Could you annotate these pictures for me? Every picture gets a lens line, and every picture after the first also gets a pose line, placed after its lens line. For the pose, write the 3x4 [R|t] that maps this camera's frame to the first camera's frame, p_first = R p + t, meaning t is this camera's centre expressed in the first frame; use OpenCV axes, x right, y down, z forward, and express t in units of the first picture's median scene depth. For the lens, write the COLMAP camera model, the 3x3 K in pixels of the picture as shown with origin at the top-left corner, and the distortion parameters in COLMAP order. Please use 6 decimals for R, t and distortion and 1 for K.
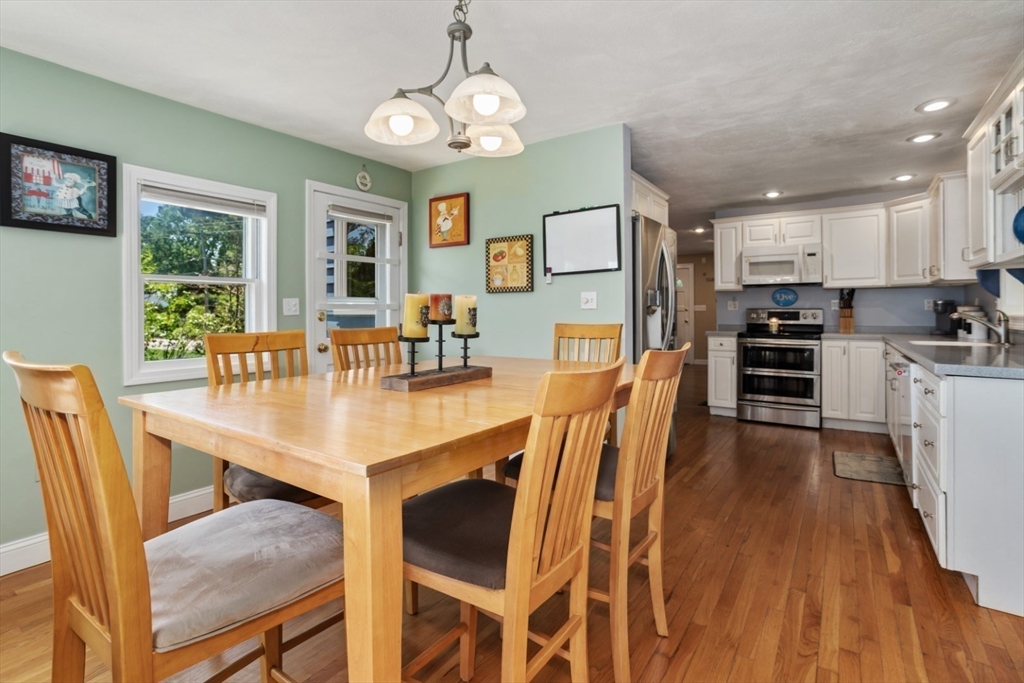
lens RADIAL K [[492.7, 0, 511.5], [0, 492.7, 306.6], [0, 0, 1]] dist [-0.049933, 0.030346]
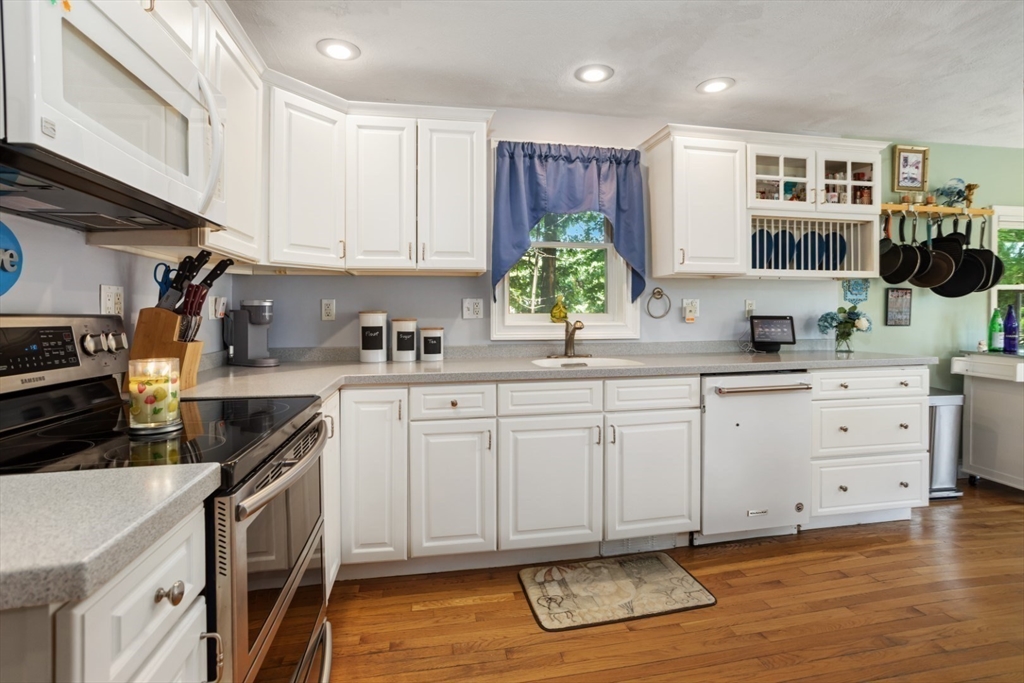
lens RADIAL K [[497.5, 0, 515.5], [0, 497.5, 321.2], [0, 0, 1]] dist [-0.052396, 0.034901]
pose [[-0.714336, -0.008062, 0.699757, 0.299378], [-0.005253, 0.999967, 0.006157, 0.005892], [-0.699784, 0.000722, -0.714355, 1.096194]]
